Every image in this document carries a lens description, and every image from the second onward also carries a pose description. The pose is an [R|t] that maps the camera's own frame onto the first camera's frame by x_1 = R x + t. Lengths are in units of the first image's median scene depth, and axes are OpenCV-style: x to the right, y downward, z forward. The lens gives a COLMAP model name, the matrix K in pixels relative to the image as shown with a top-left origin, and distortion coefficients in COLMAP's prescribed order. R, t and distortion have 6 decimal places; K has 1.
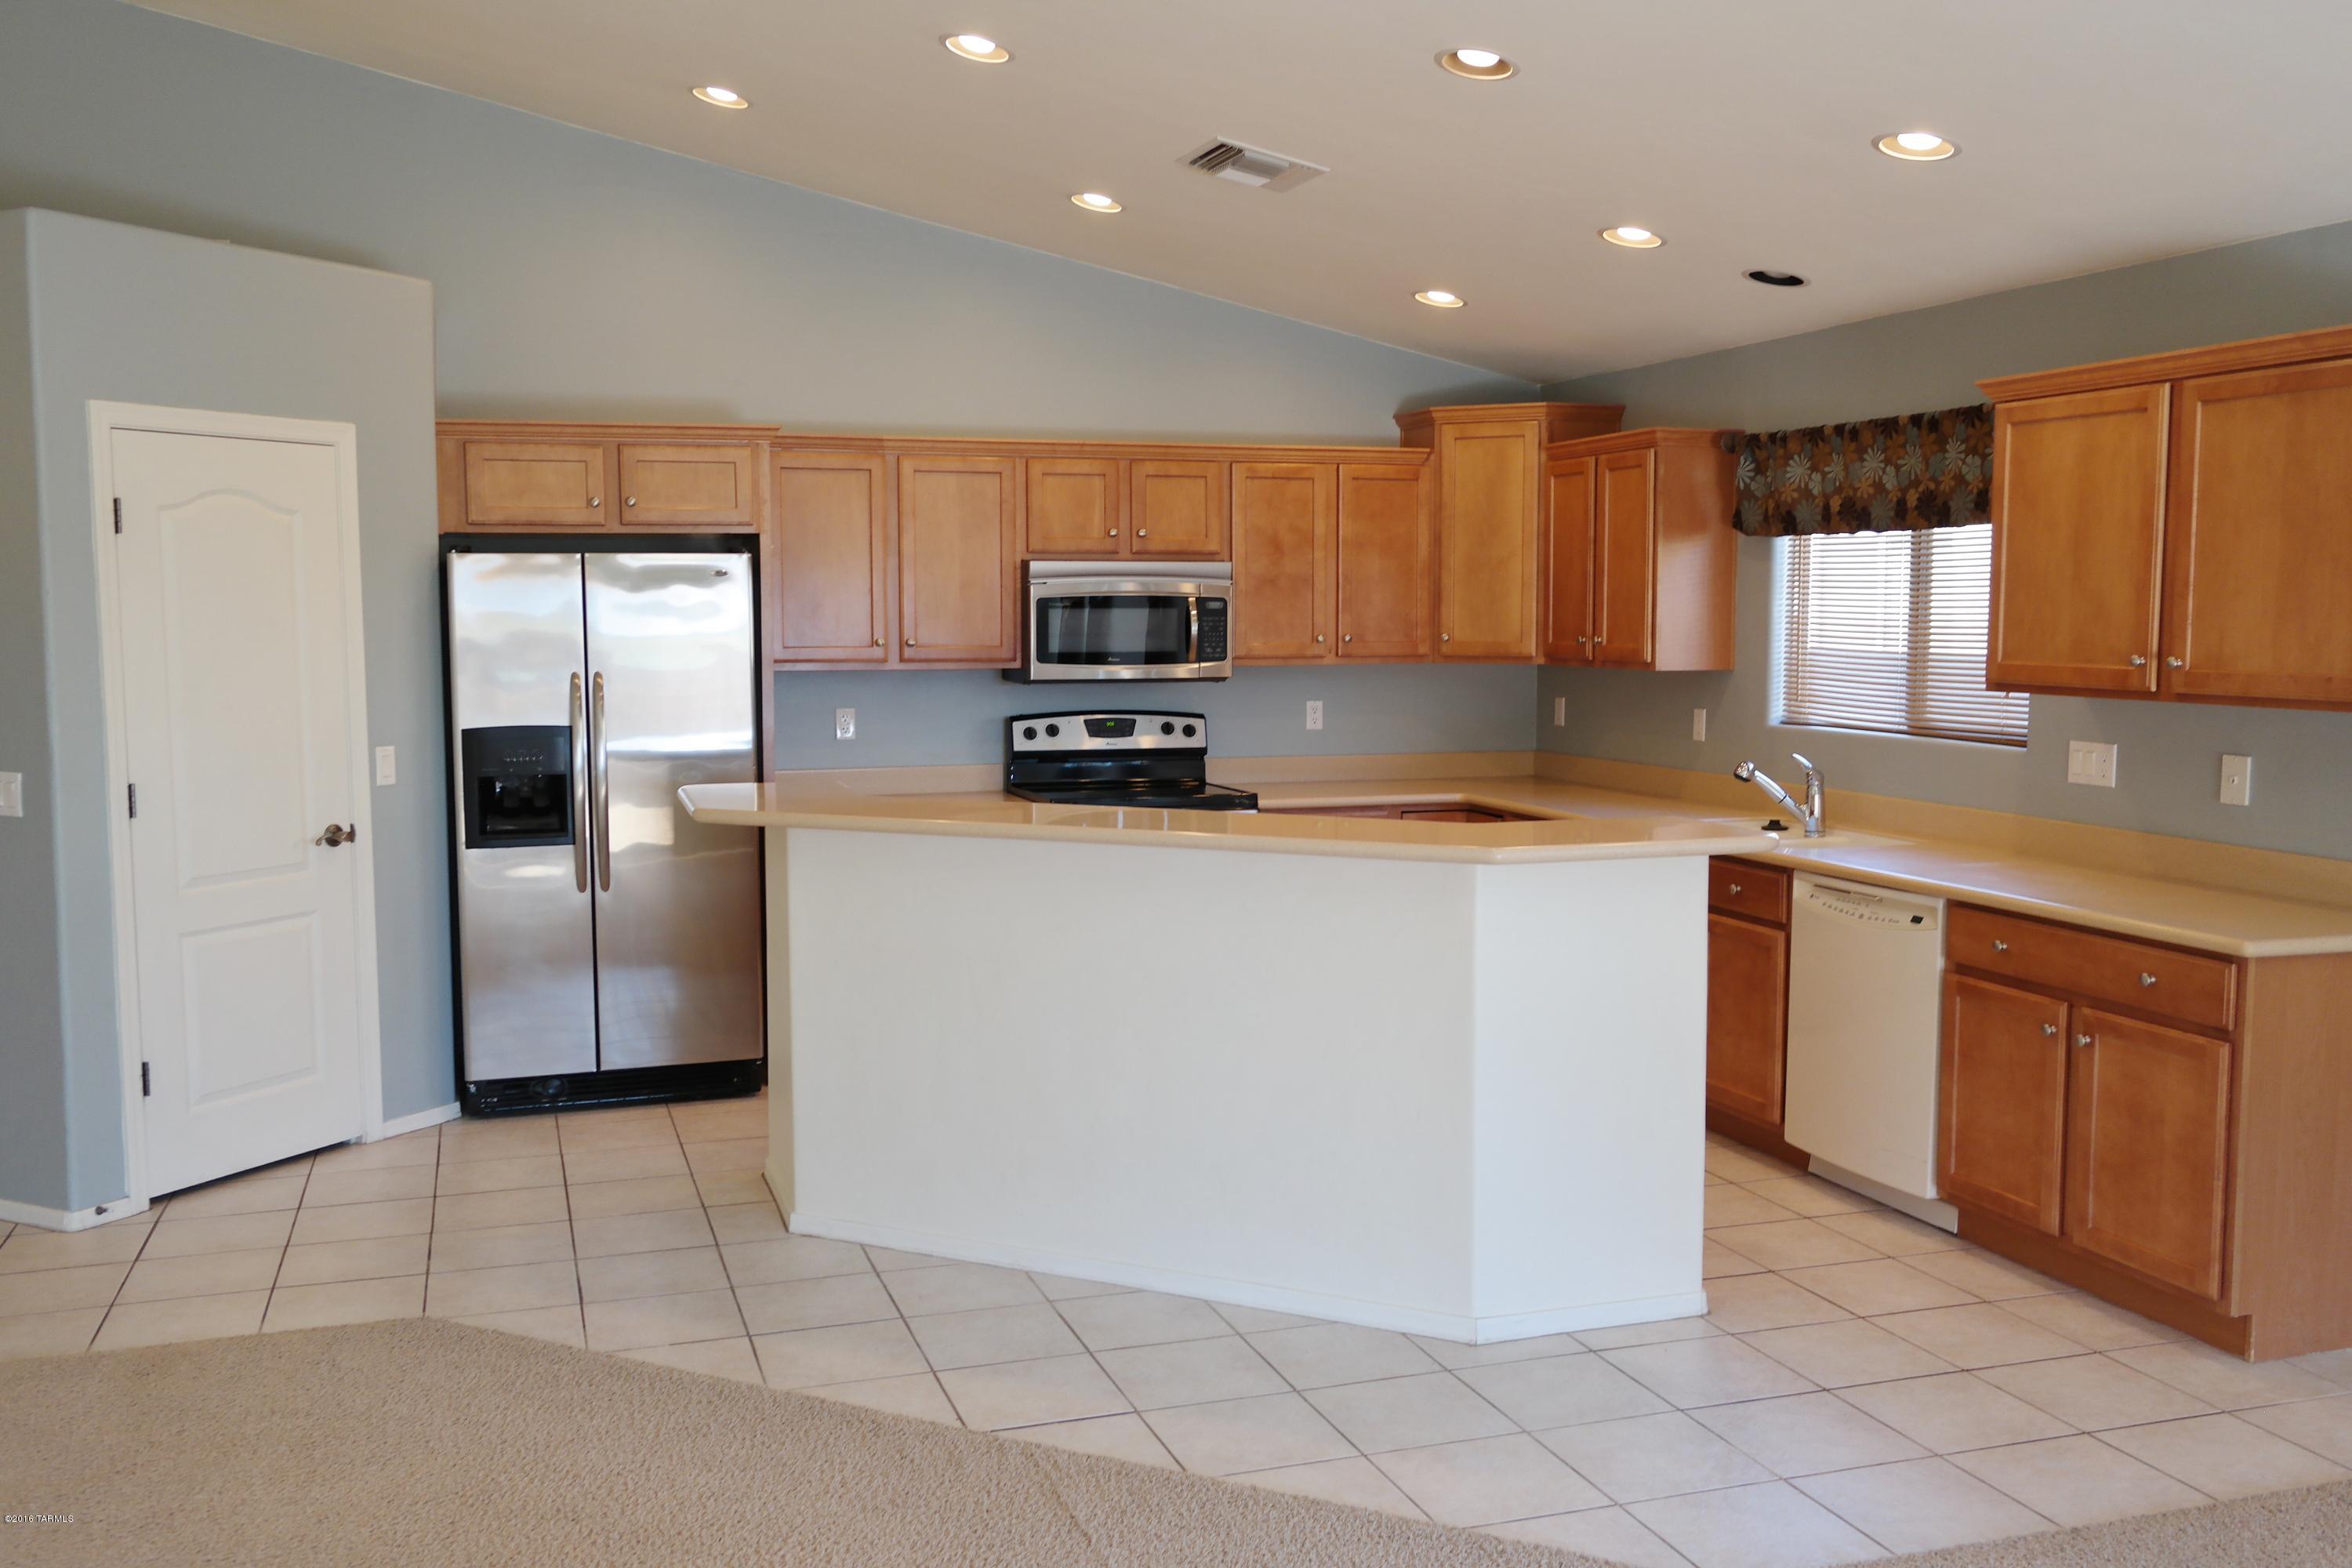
lens RADIAL K [[2052.6, 0, 1163.9], [0, 2052.6, 781.9], [0, 0, 1]] dist [0.008310, -0.002989]
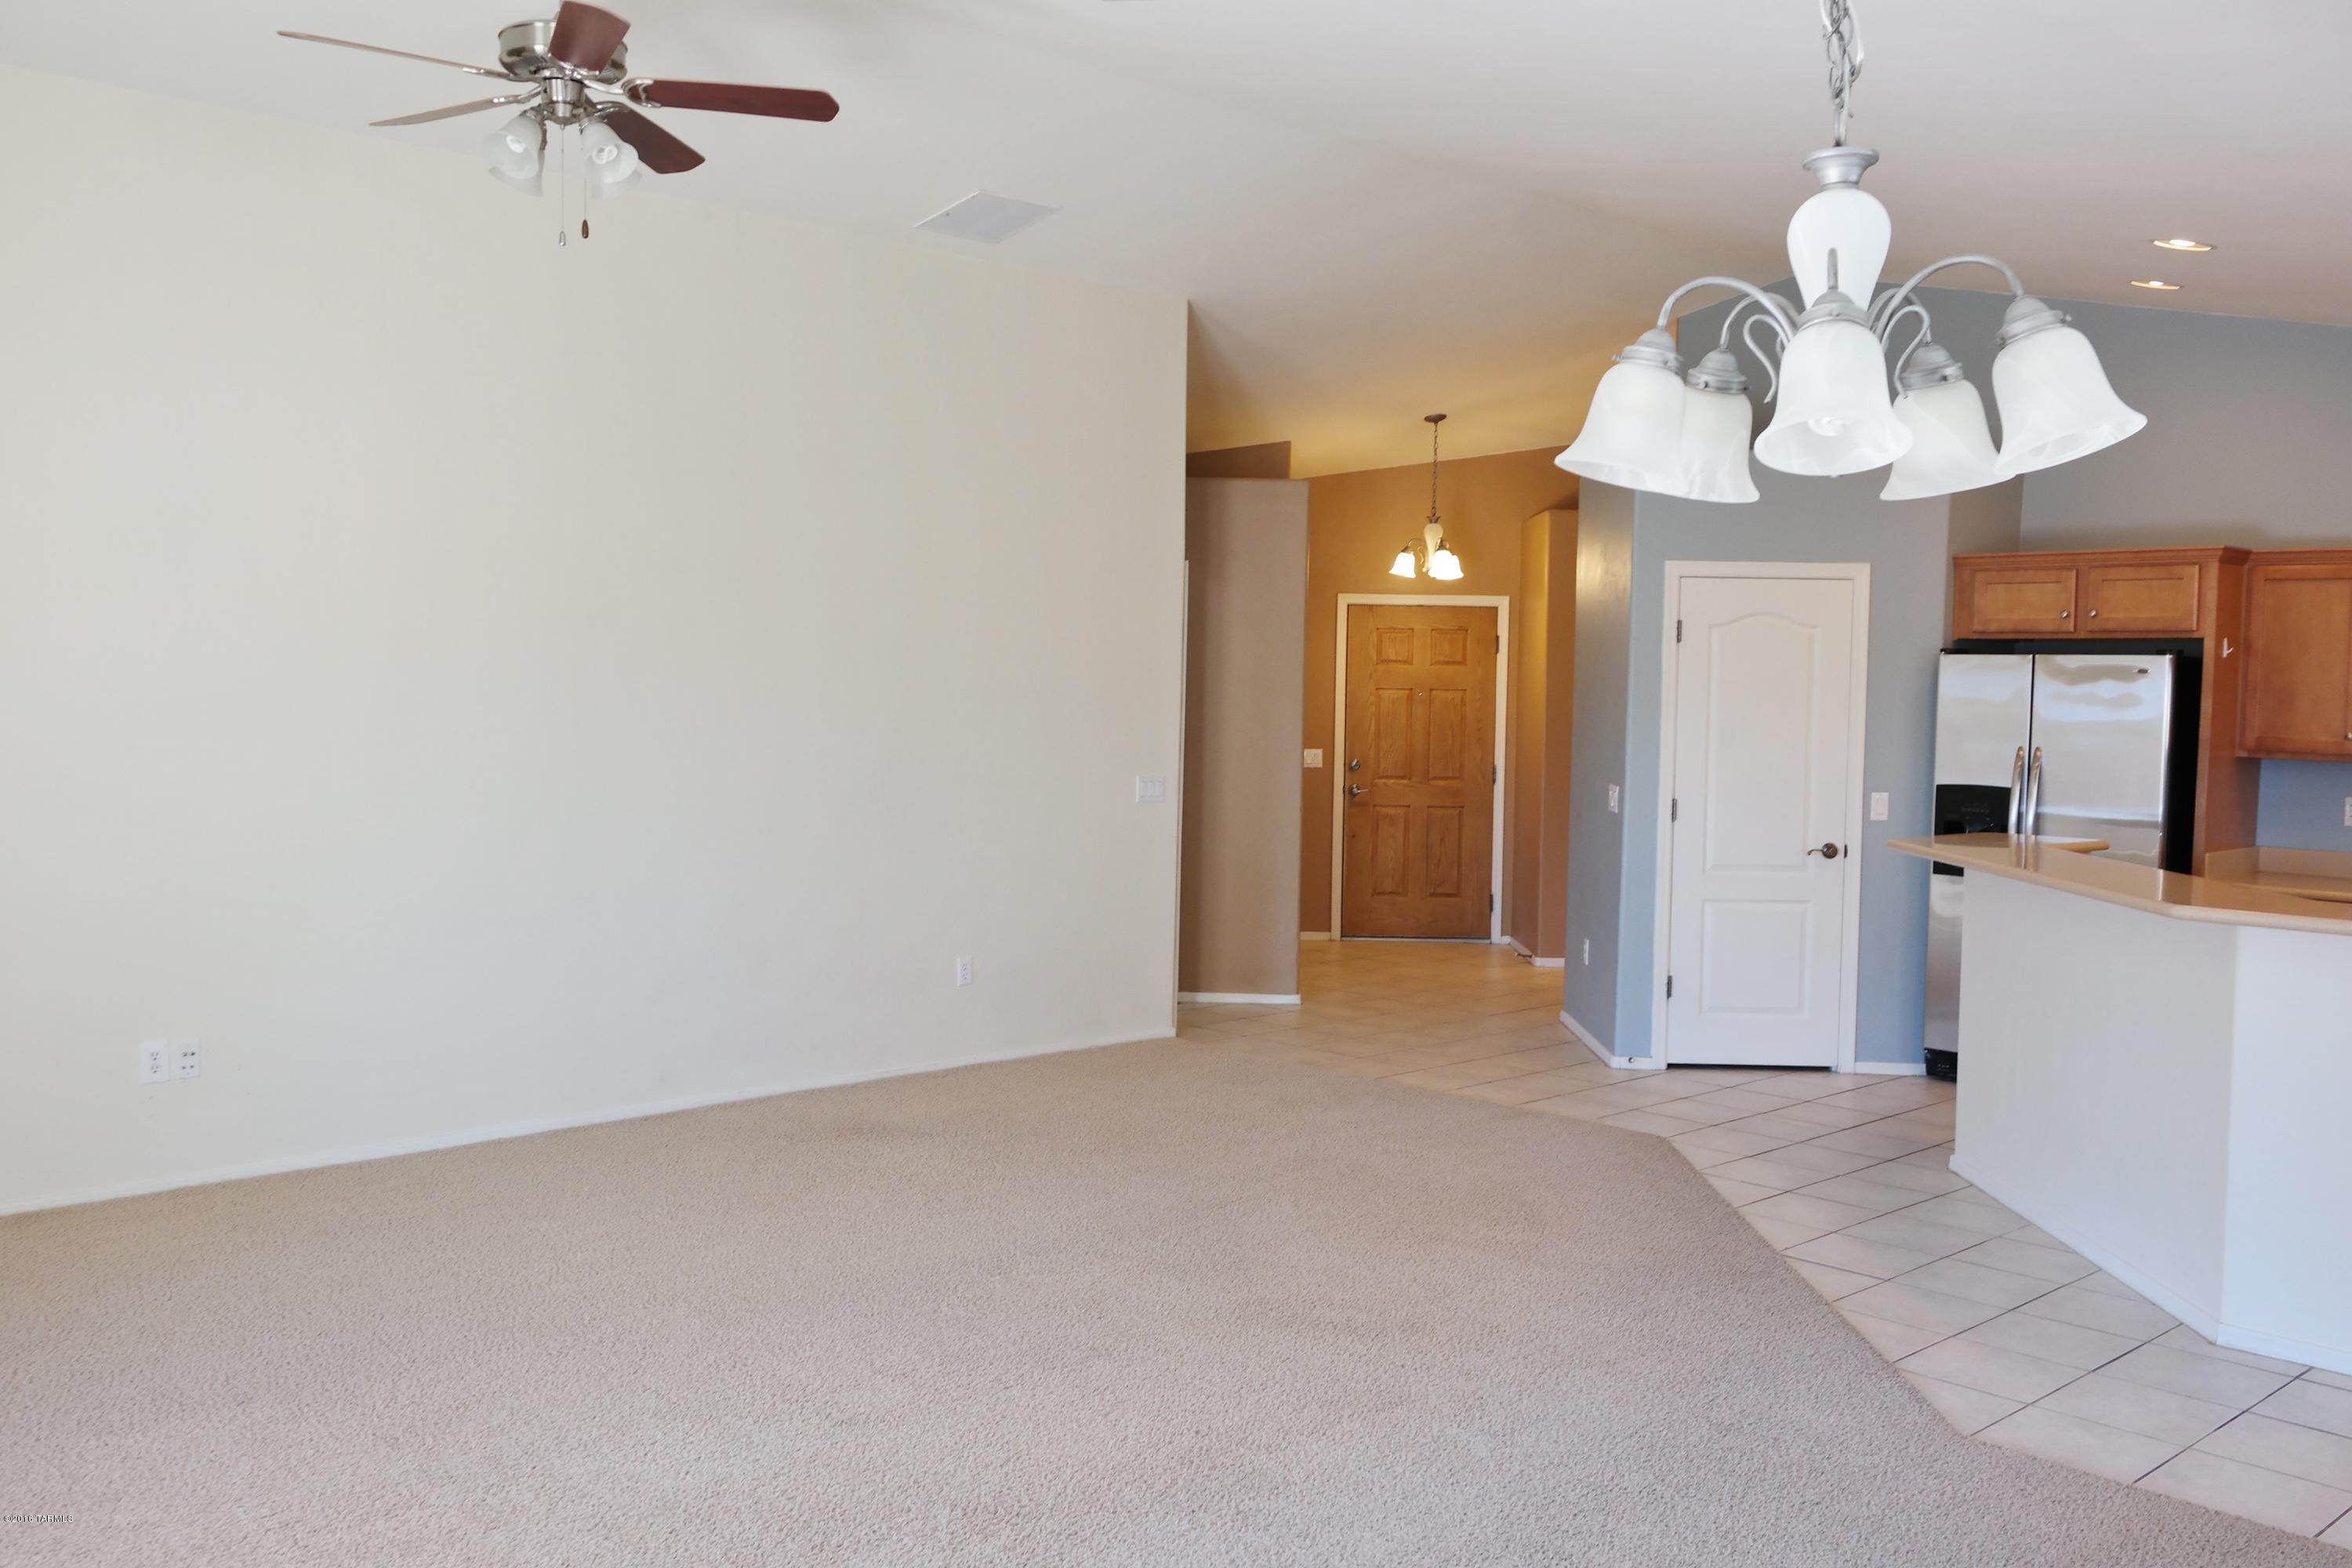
lens RADIAL K [[2052.6, 0, 1163.9], [0, 2052.6, 781.9], [0, 0, 1]] dist [0.008310, -0.002989]
pose [[0.432115, 0.059762, -0.899836, 0.635926], [-0.098072, 0.994998, 0.018987, -0.003061], [0.896470, 0.080044, 0.435815, -0.040255]]
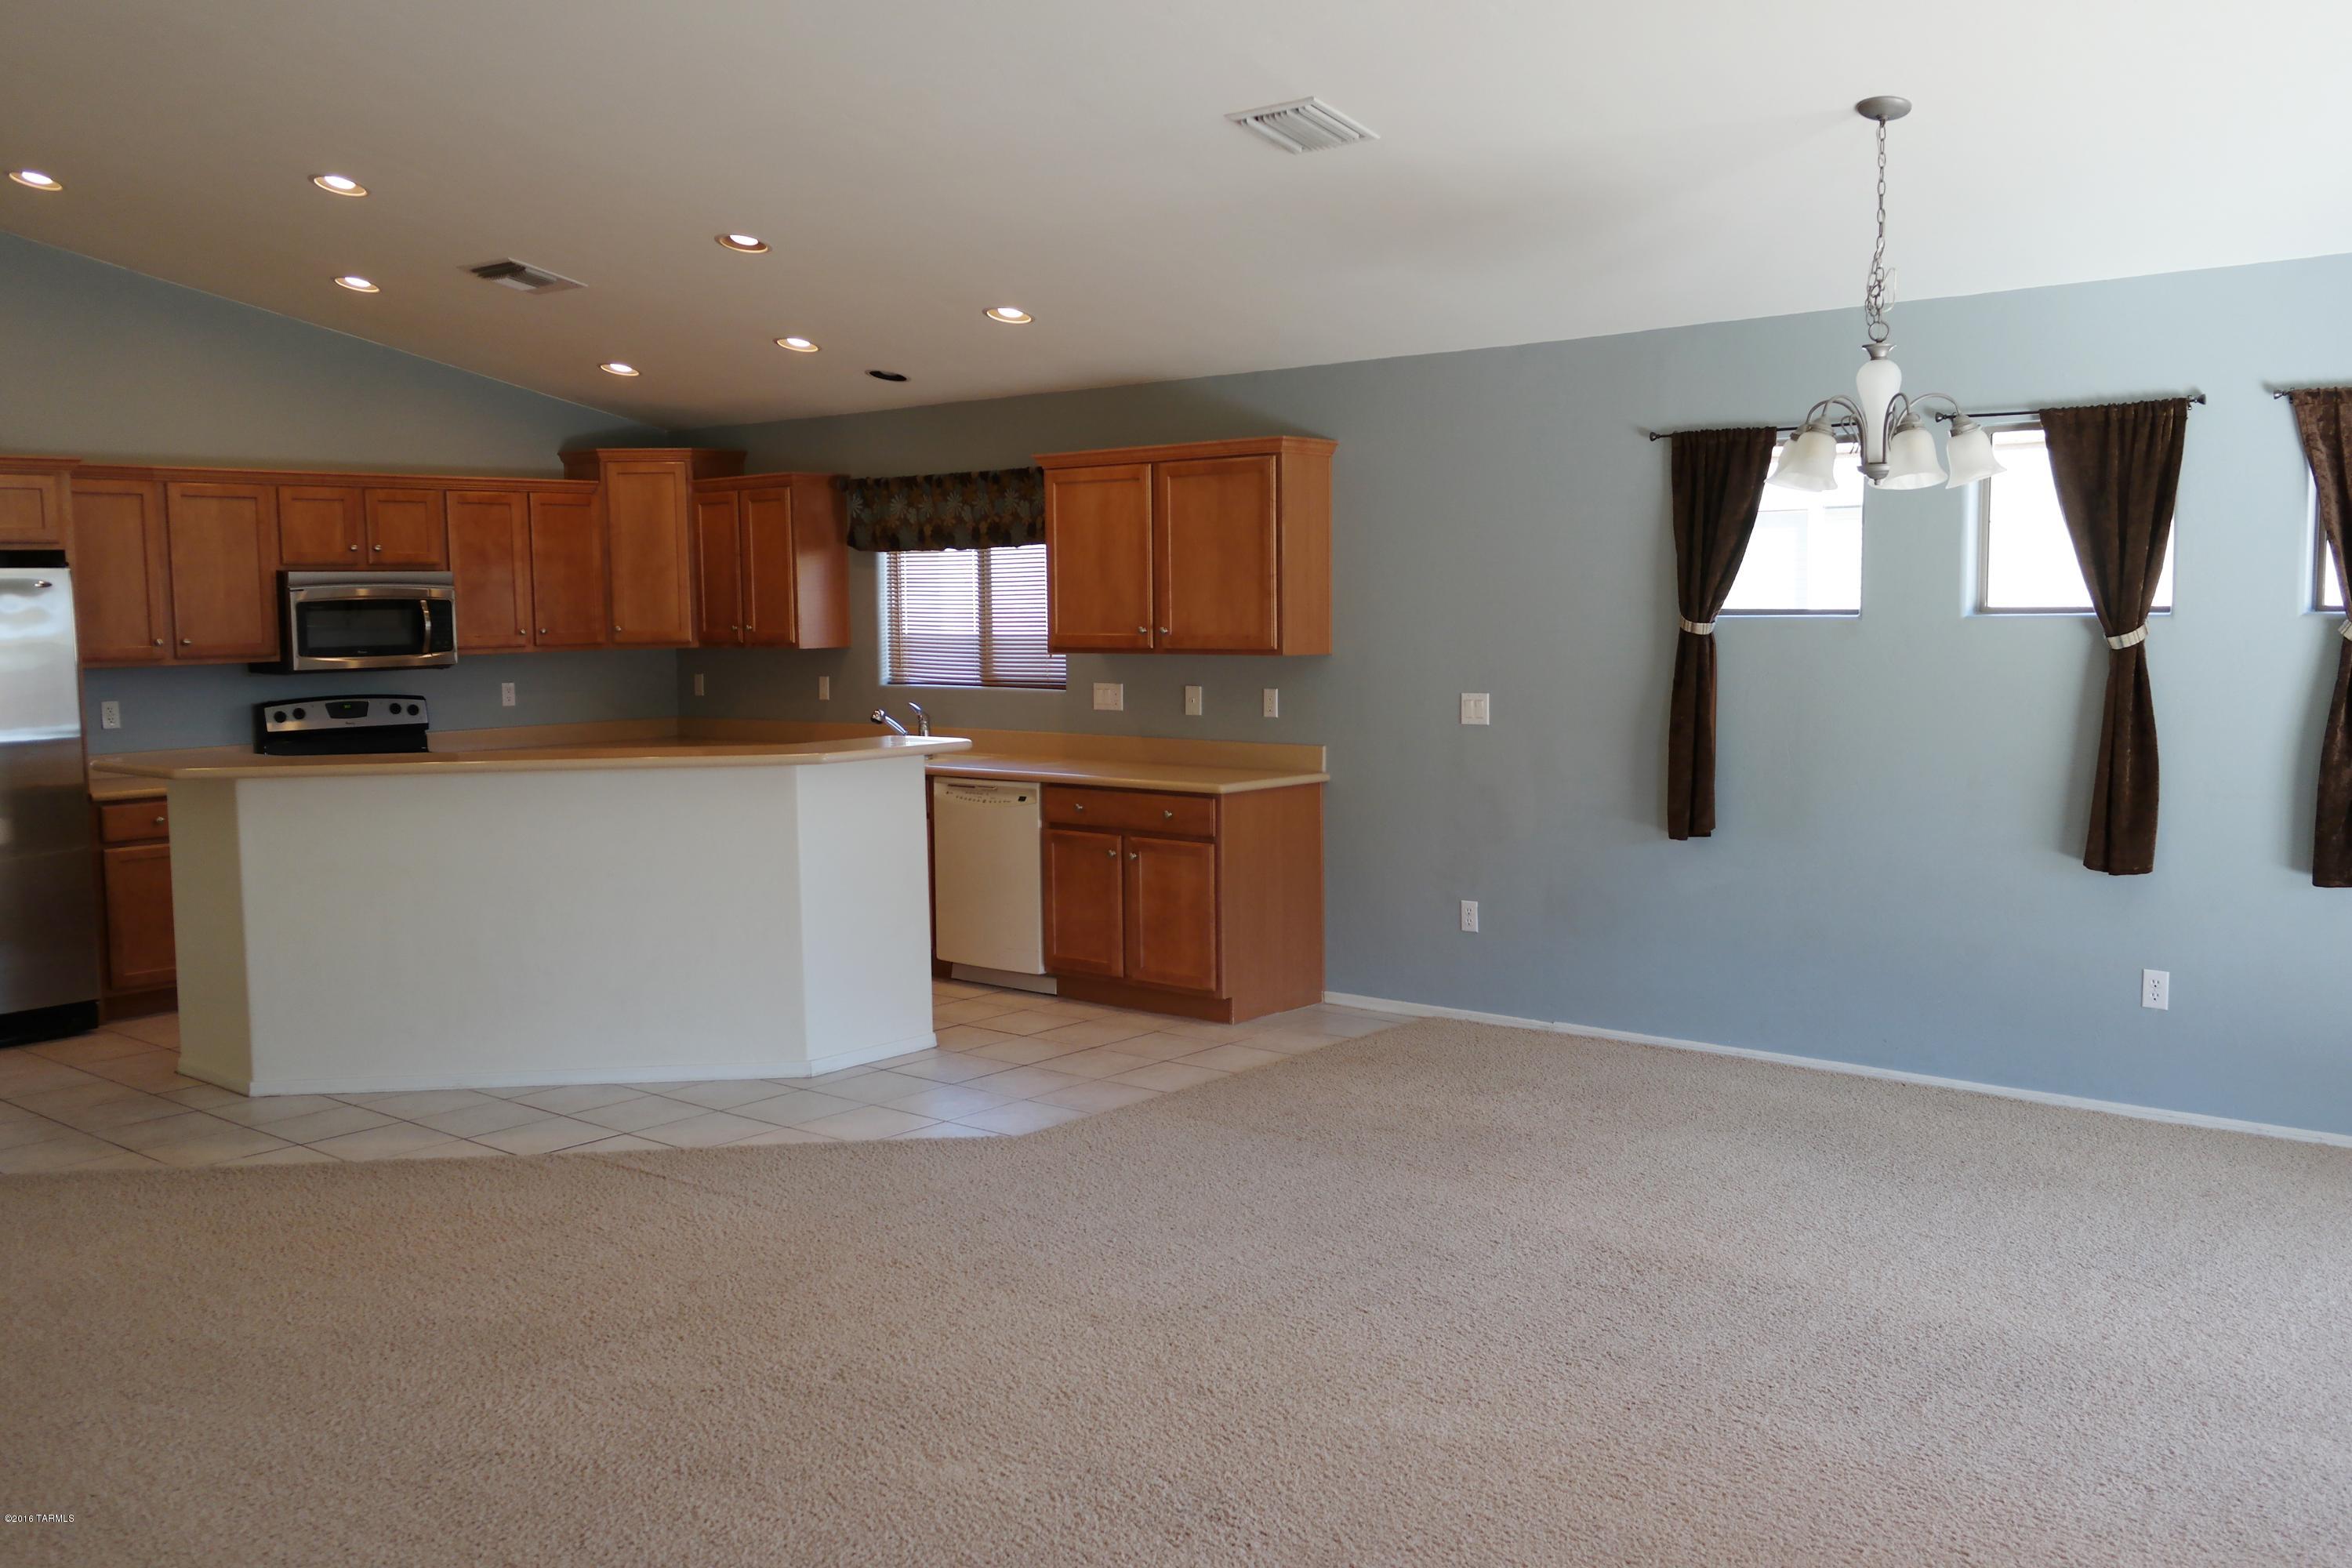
lens RADIAL K [[2052.6, 0, 1163.9], [0, 2052.6, 781.9], [0, 0, 1]] dist [0.008310, -0.002989]
pose [[0.860937, -0.058843, 0.505296, -0.269749], [0.058135, 0.998161, 0.017187, 0.027297], [-0.505378, 0.014579, 0.862775, -0.331600]]
